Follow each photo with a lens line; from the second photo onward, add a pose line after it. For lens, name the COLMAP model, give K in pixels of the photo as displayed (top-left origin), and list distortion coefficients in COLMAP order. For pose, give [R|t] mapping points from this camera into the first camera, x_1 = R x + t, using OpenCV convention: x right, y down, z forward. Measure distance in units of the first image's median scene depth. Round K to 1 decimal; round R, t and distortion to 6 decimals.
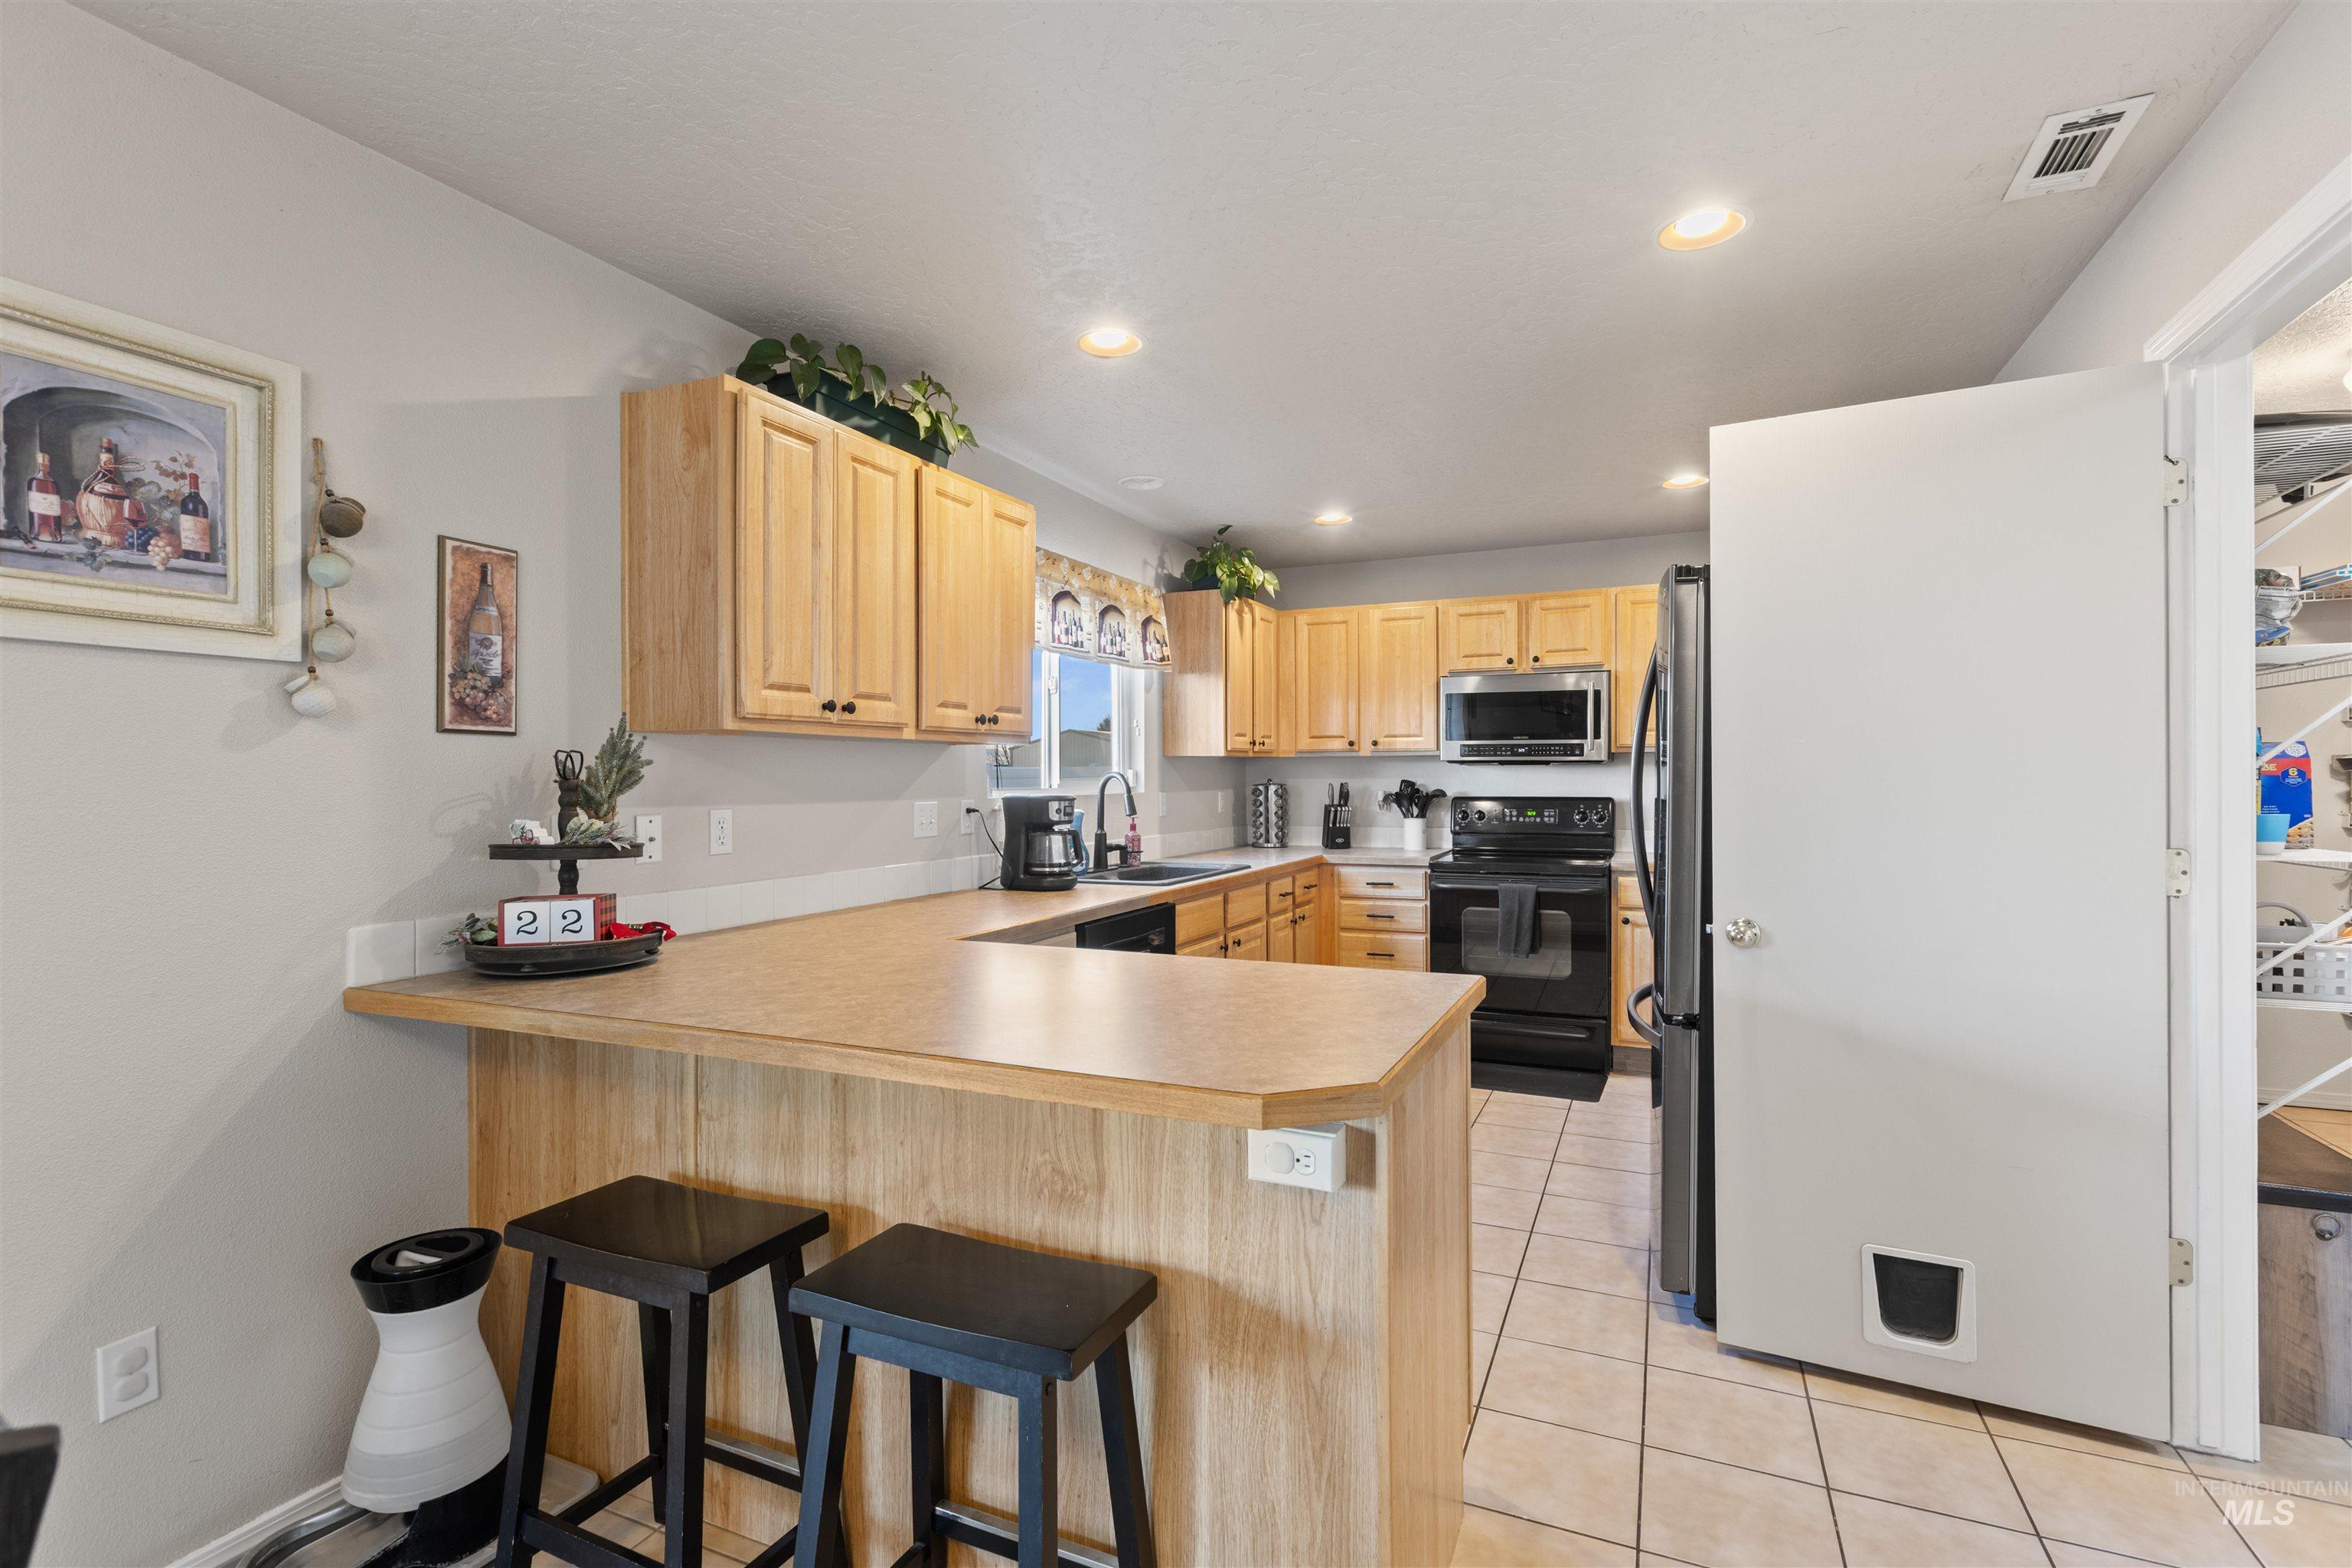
lens RADIAL K [[1091.6, 0, 1132.5], [0, 1091.6, 768.1], [0, 0, 1]] dist [-0.001979, 0.000179]
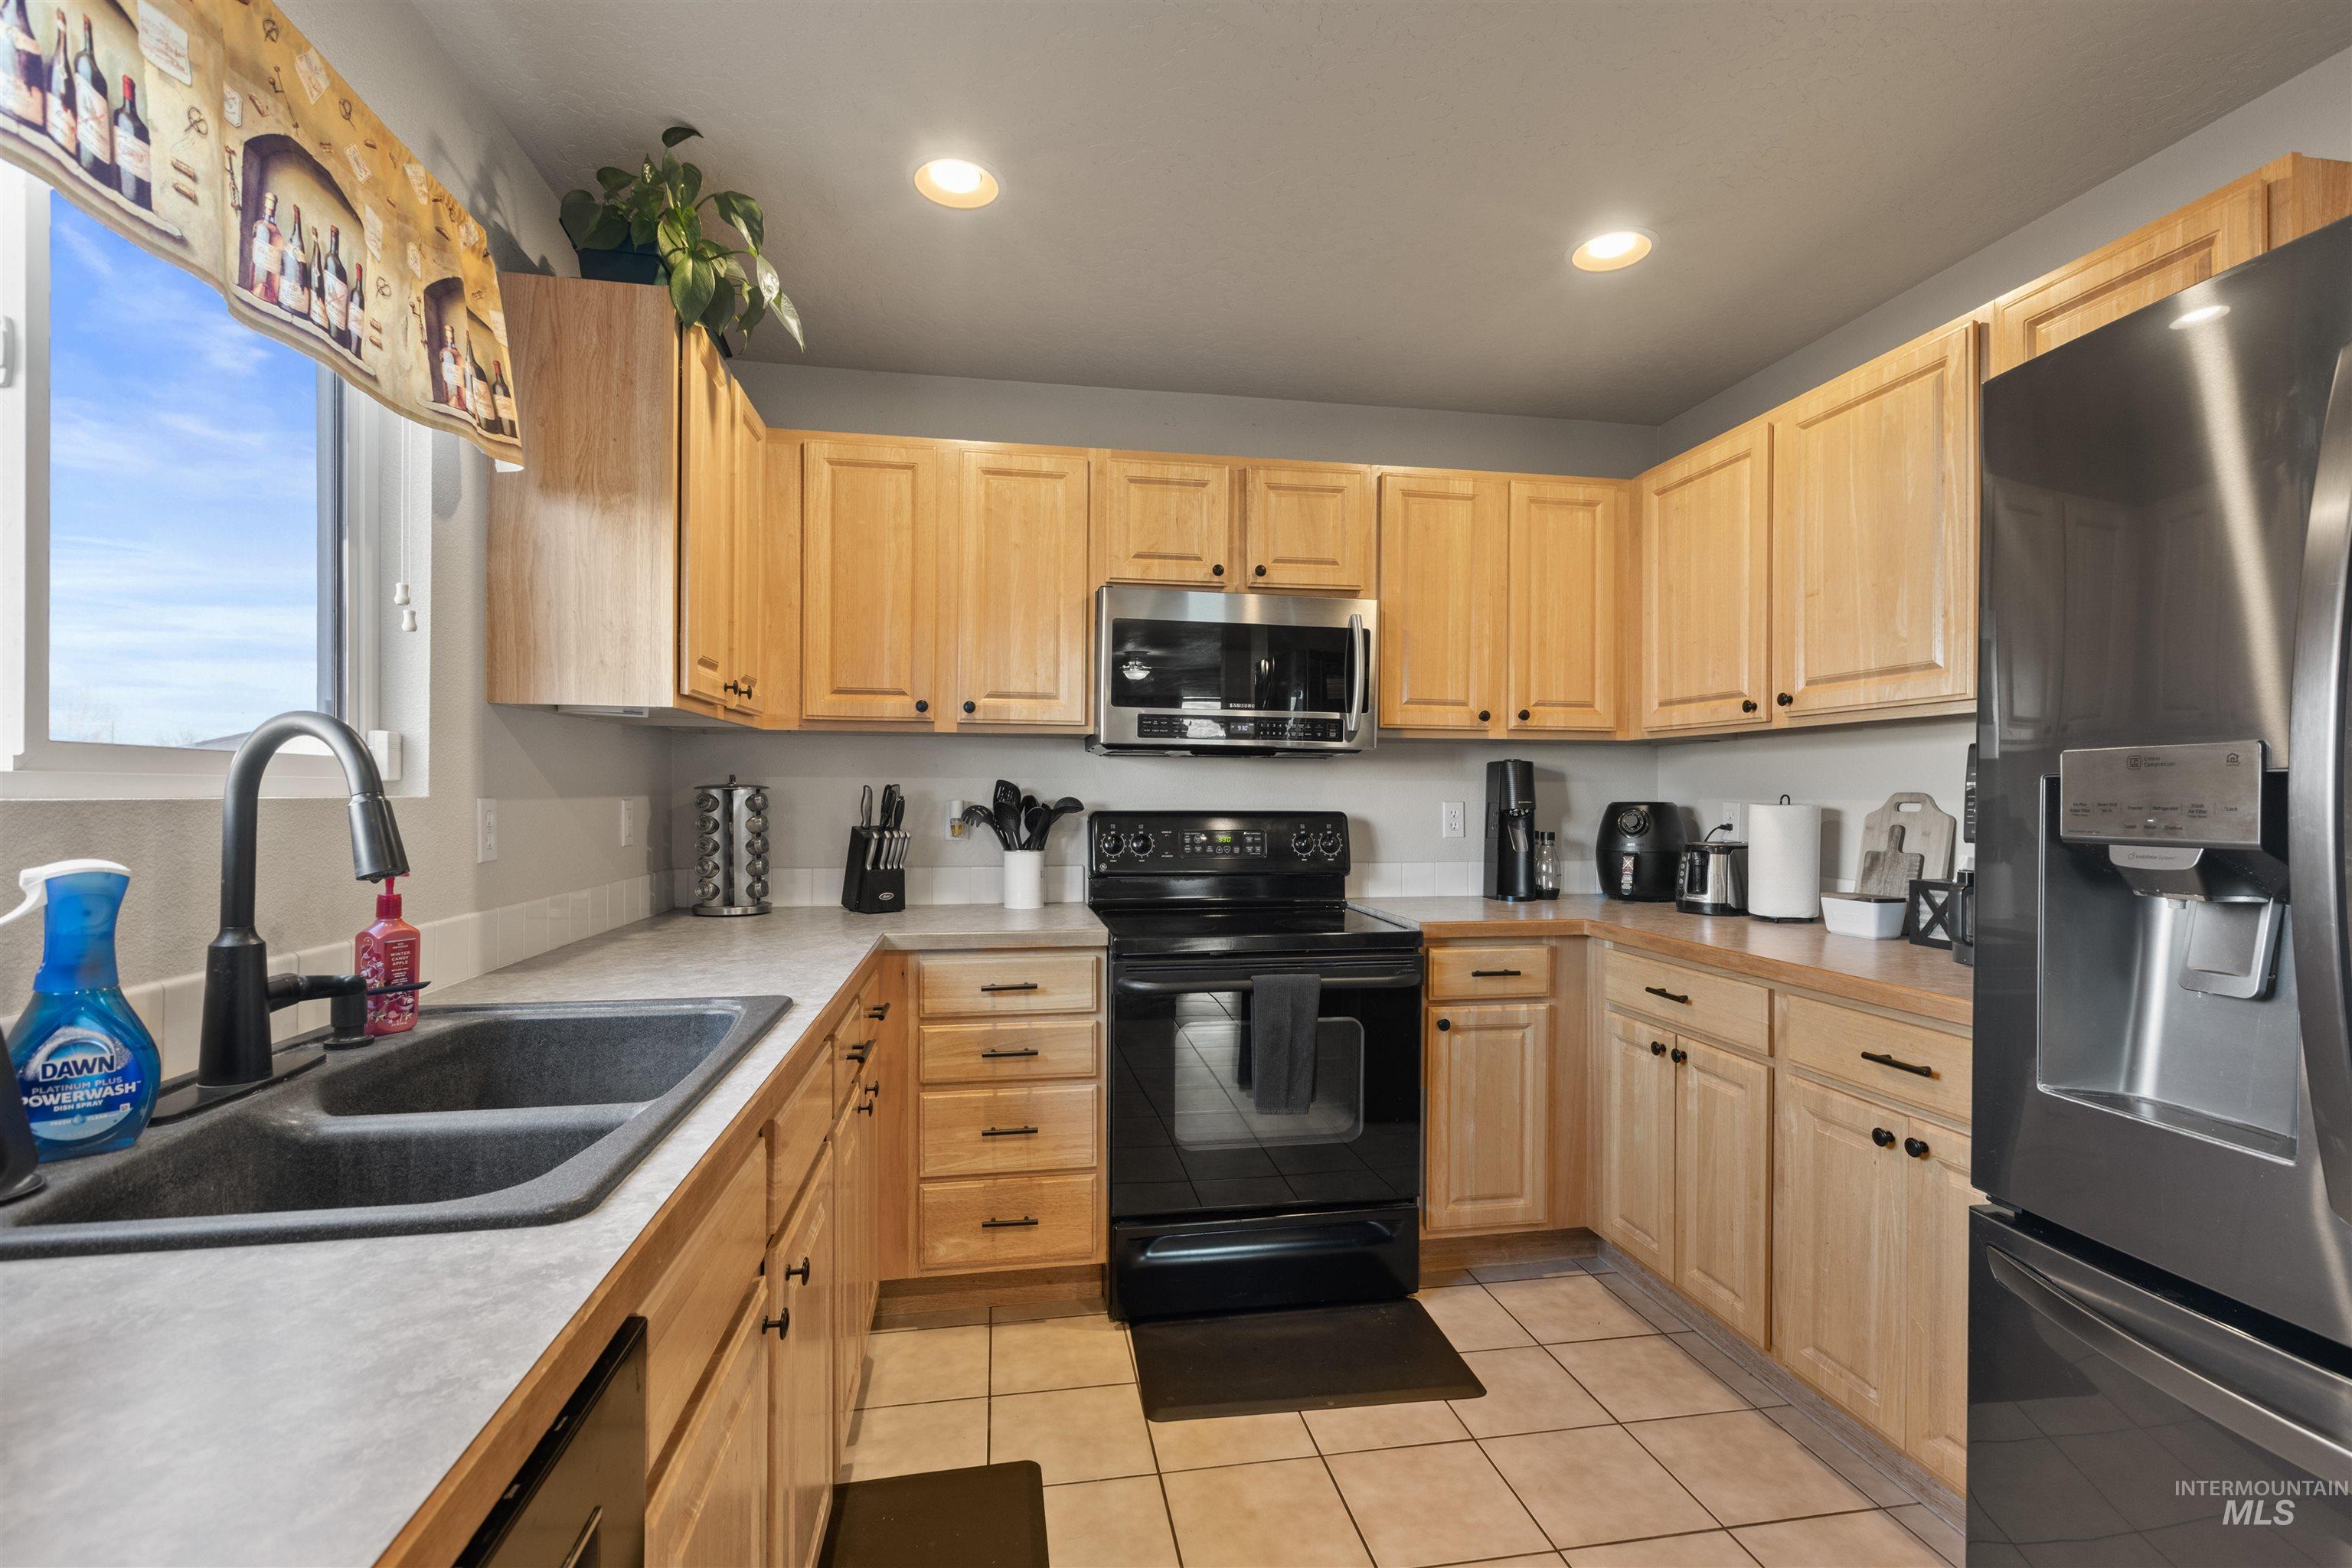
lens RADIAL K [[1096.5, 0, 1195.0], [0, 1096.5, 797.7], [0, 0, 1]] dist [0.001381, -0.000498]
pose [[0.803935, 0.007738, 0.594667, -0.000967], [-0.013709, 0.999891, 0.005522, 0.019244], [-0.594559, -0.012591, 0.803954, 0.640075]]
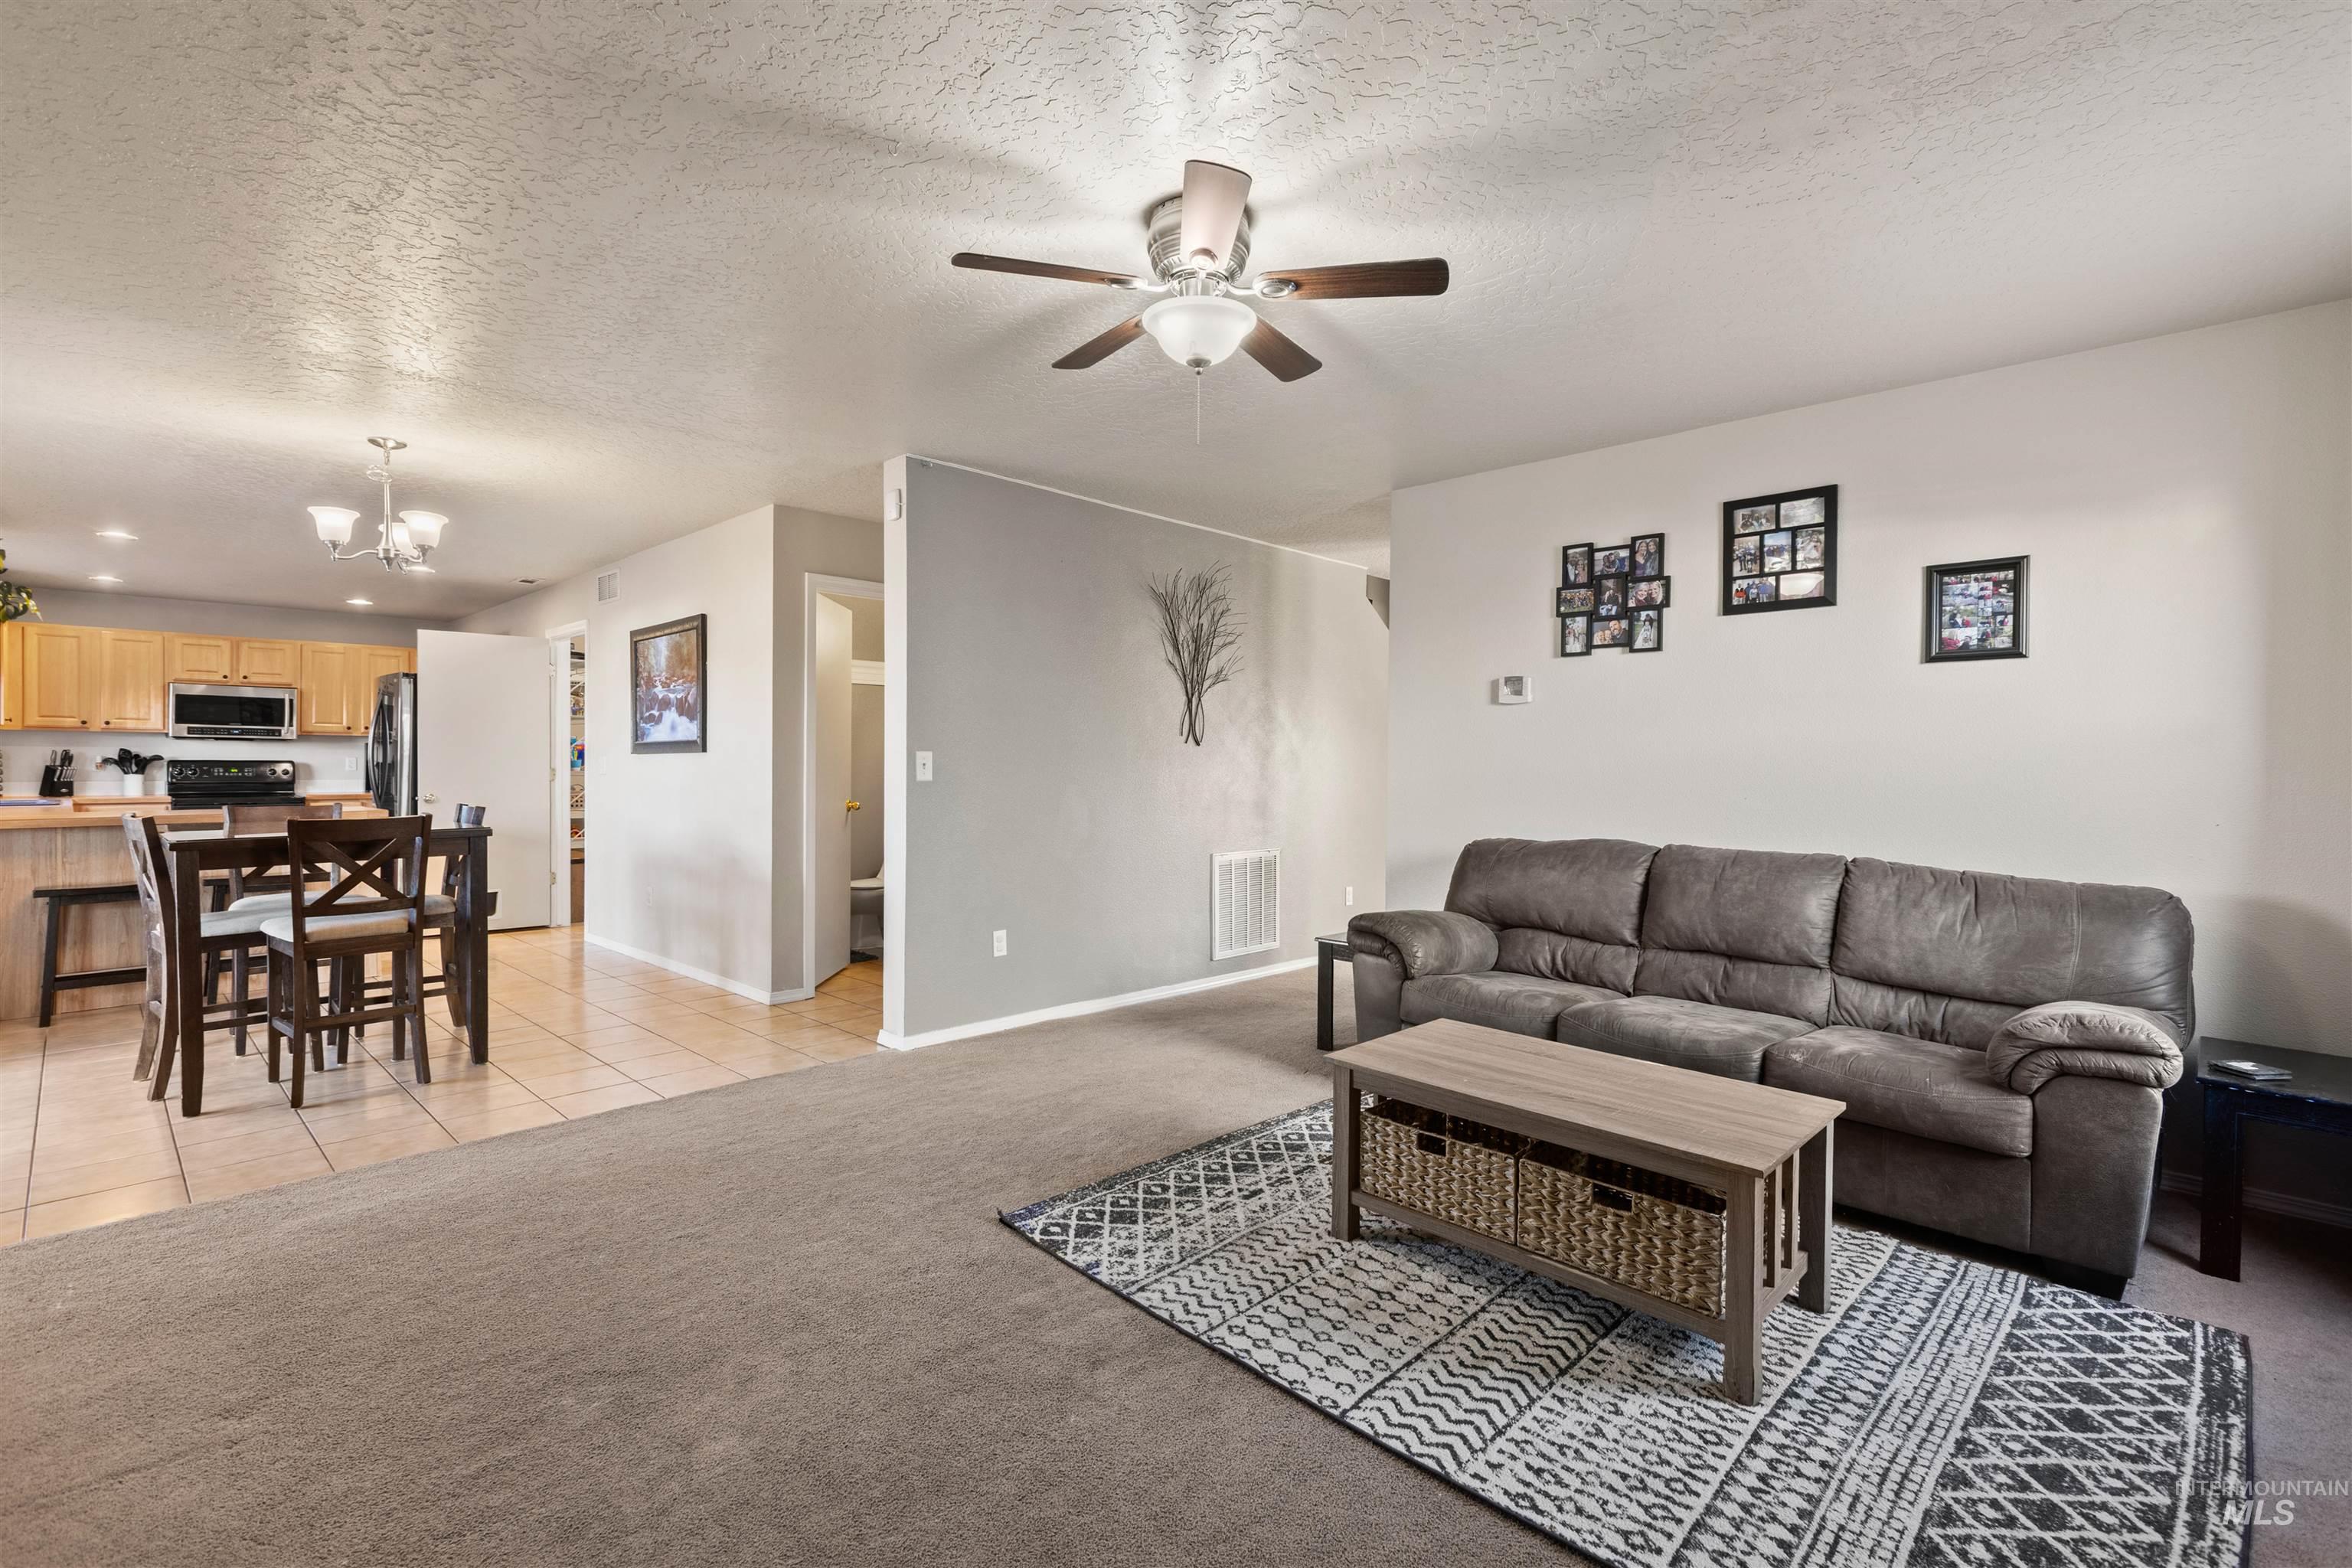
lens RADIAL K [[1090.1, 0, 1208.4], [0, 1090.1, 776.8], [0, 0, 1]] dist [-0.001851, -0.000810]
pose [[0.301808, -0.001983, 0.953367, -0.897604], [-0.016924, 0.999829, 0.007437, 0.017143], [-0.953219, -0.018379, 0.301723, -1.059298]]
